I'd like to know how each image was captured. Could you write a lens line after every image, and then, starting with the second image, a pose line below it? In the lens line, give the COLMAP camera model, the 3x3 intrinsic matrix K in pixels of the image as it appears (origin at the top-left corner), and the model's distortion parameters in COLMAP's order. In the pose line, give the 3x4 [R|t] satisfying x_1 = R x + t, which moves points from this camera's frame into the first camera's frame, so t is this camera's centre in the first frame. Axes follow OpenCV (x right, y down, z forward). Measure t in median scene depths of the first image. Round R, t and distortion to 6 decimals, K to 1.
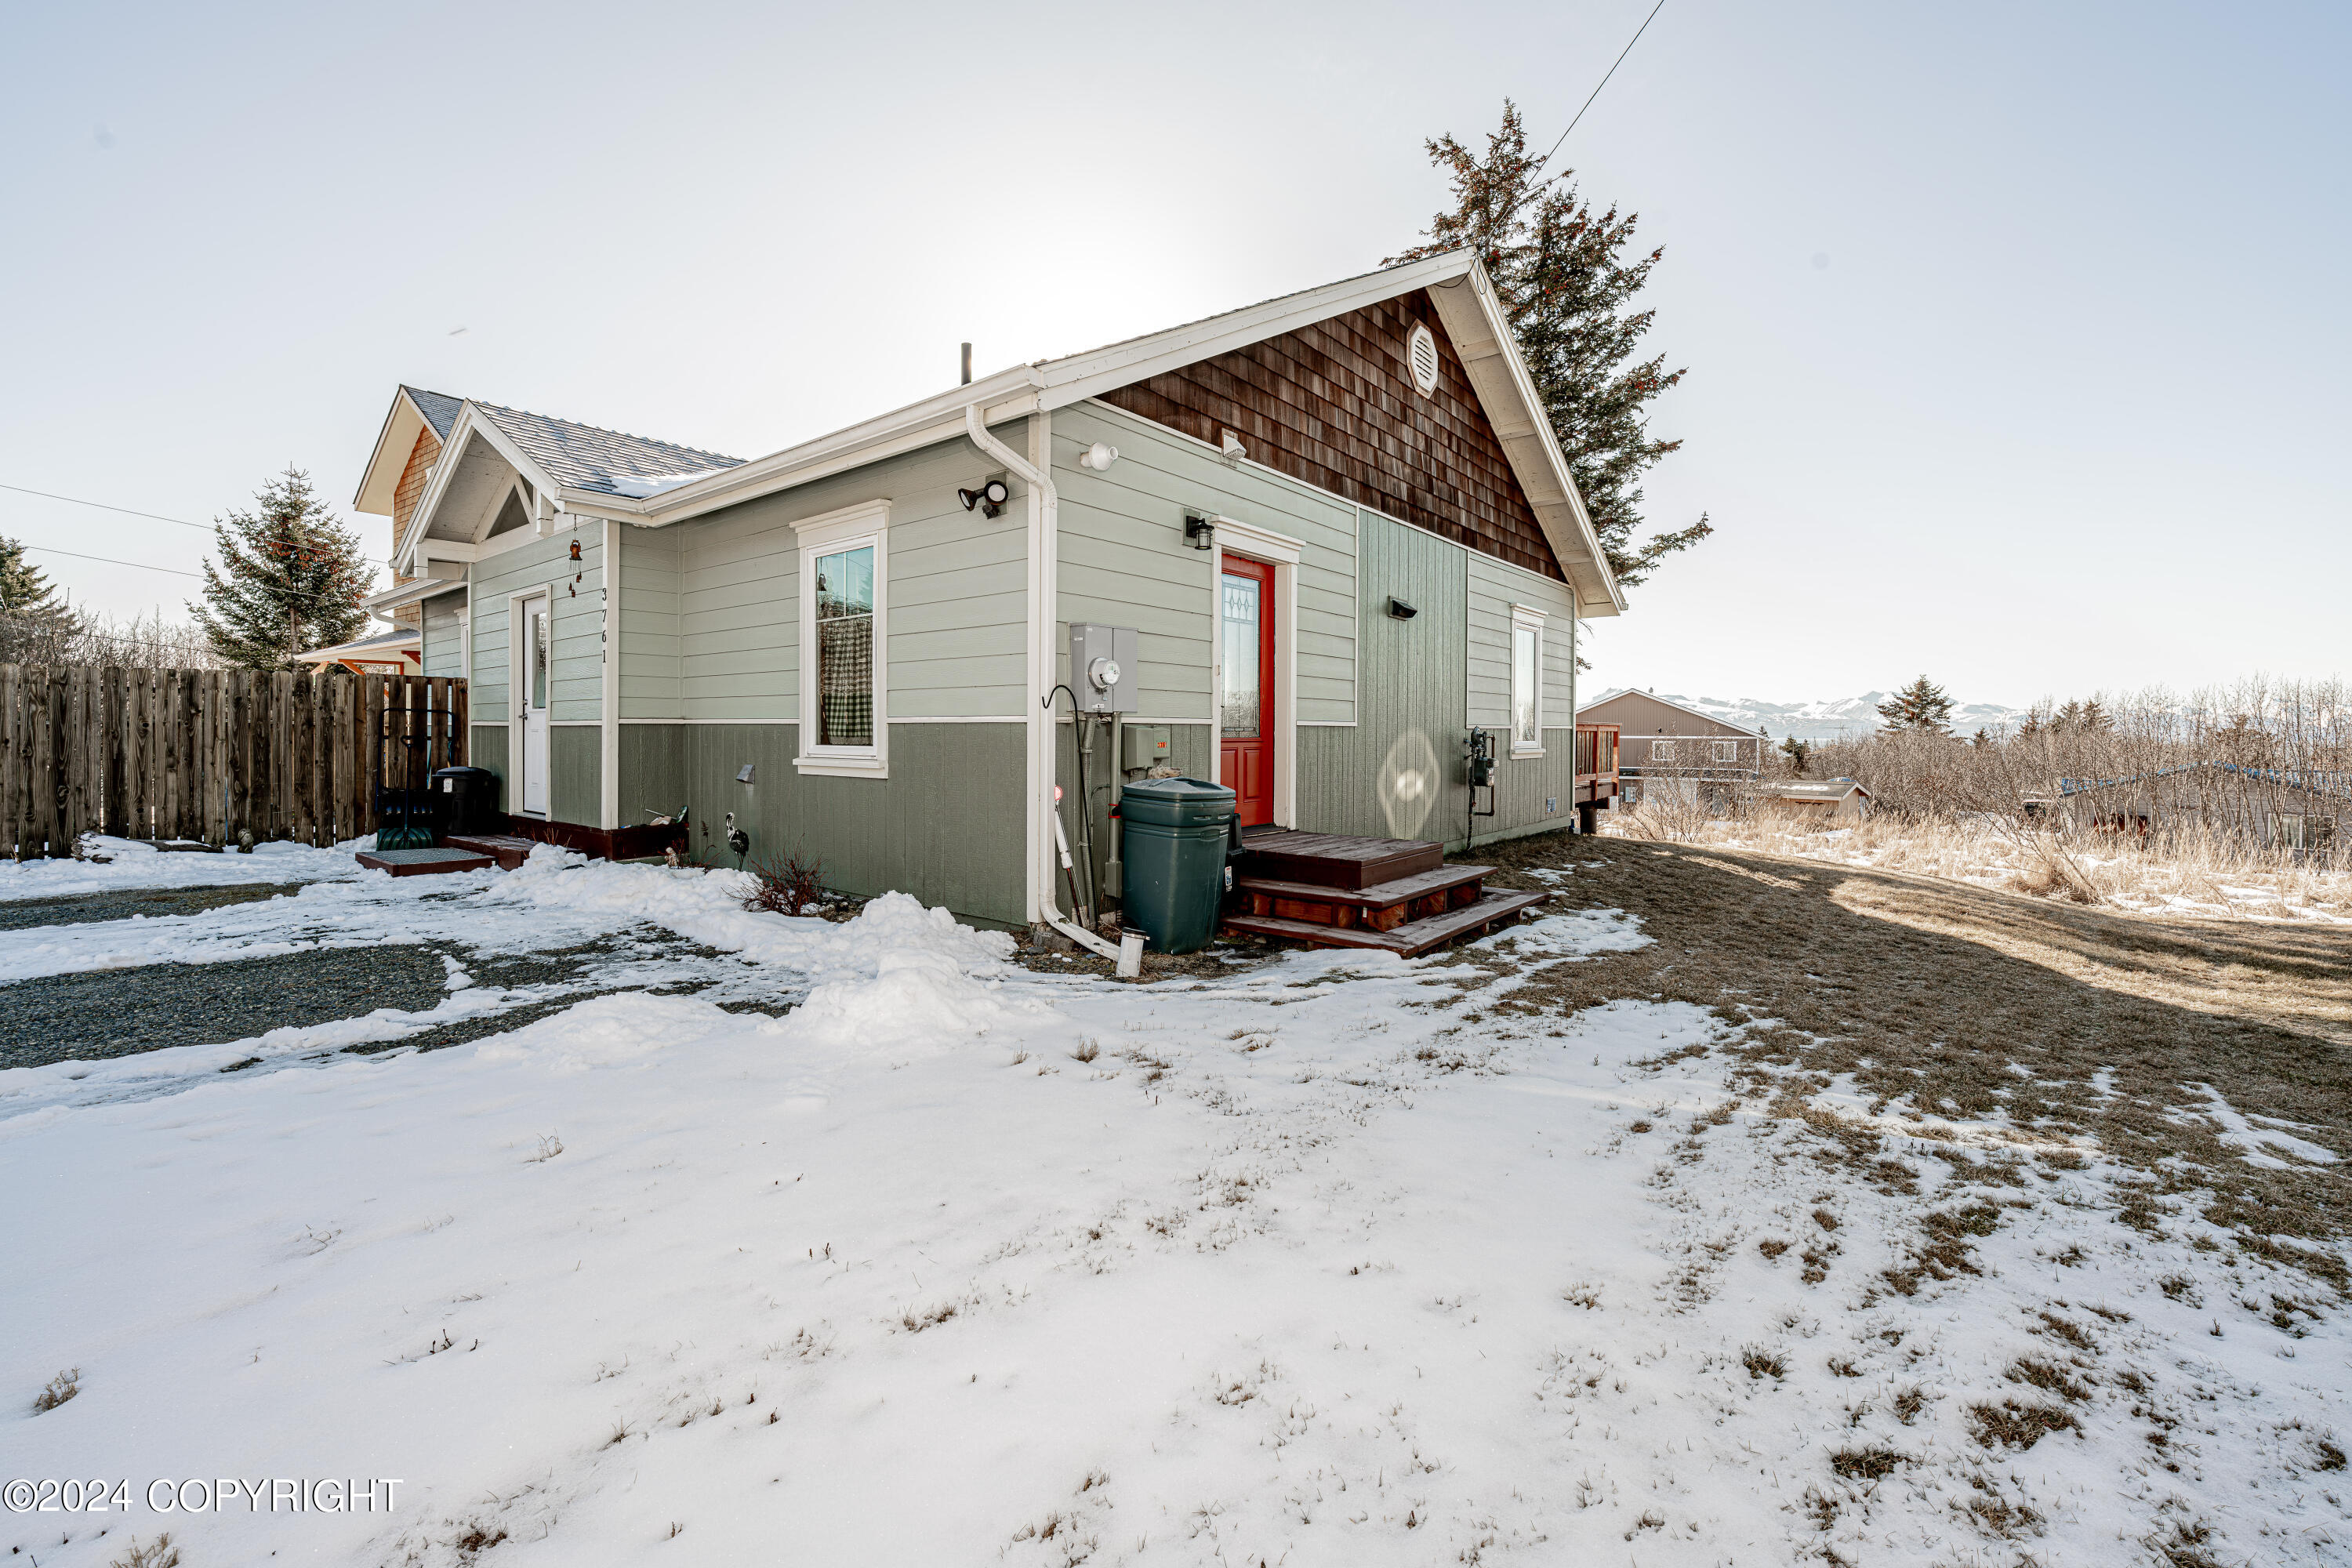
lens RADIAL K [[969.0, 0, 1168.8], [0, 969.0, 751.2], [0, 0, 1]] dist [-0.000986, -0.000148]
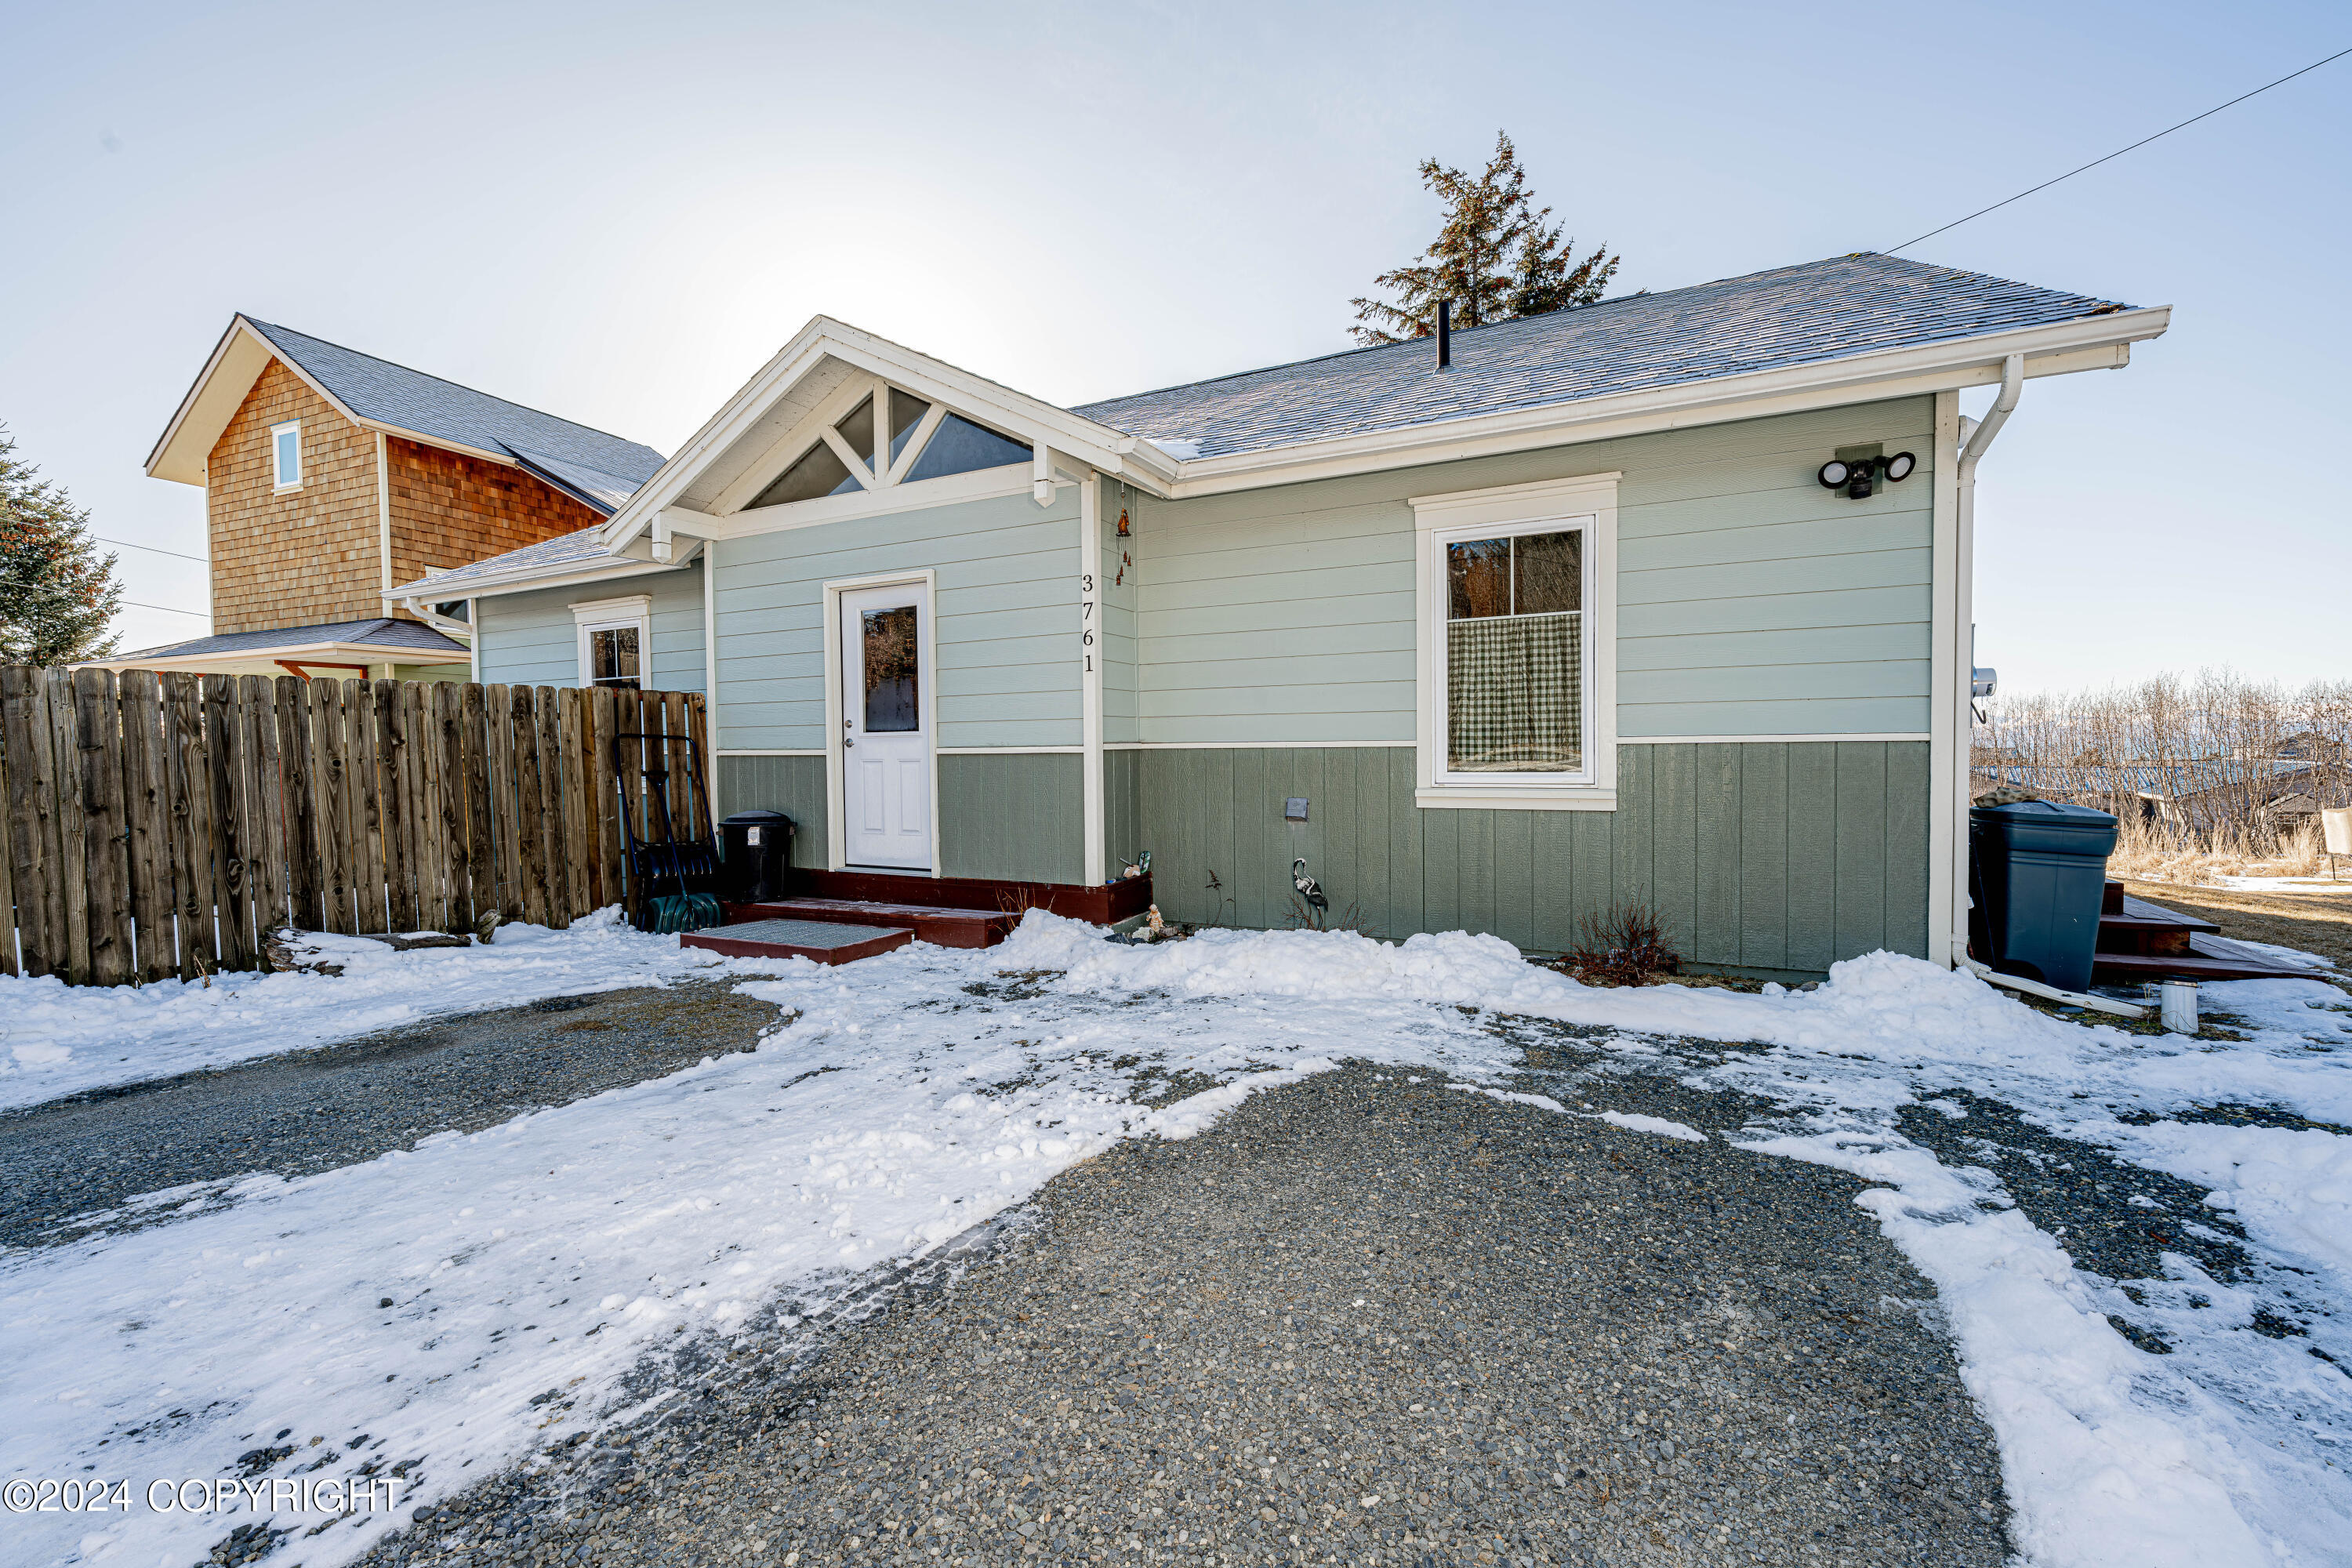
lens RADIAL K [[955.6, 0, 1176.0], [0, 955.6, 784.0], [0, 0, 1]] dist [-0.000517, 0.000038]
pose [[0.972435, -0.023717, 0.231965, -0.627323], [0.019802, 0.999620, 0.019194, -0.013321], [-0.232332, -0.014071, 0.972535, 0.214738]]
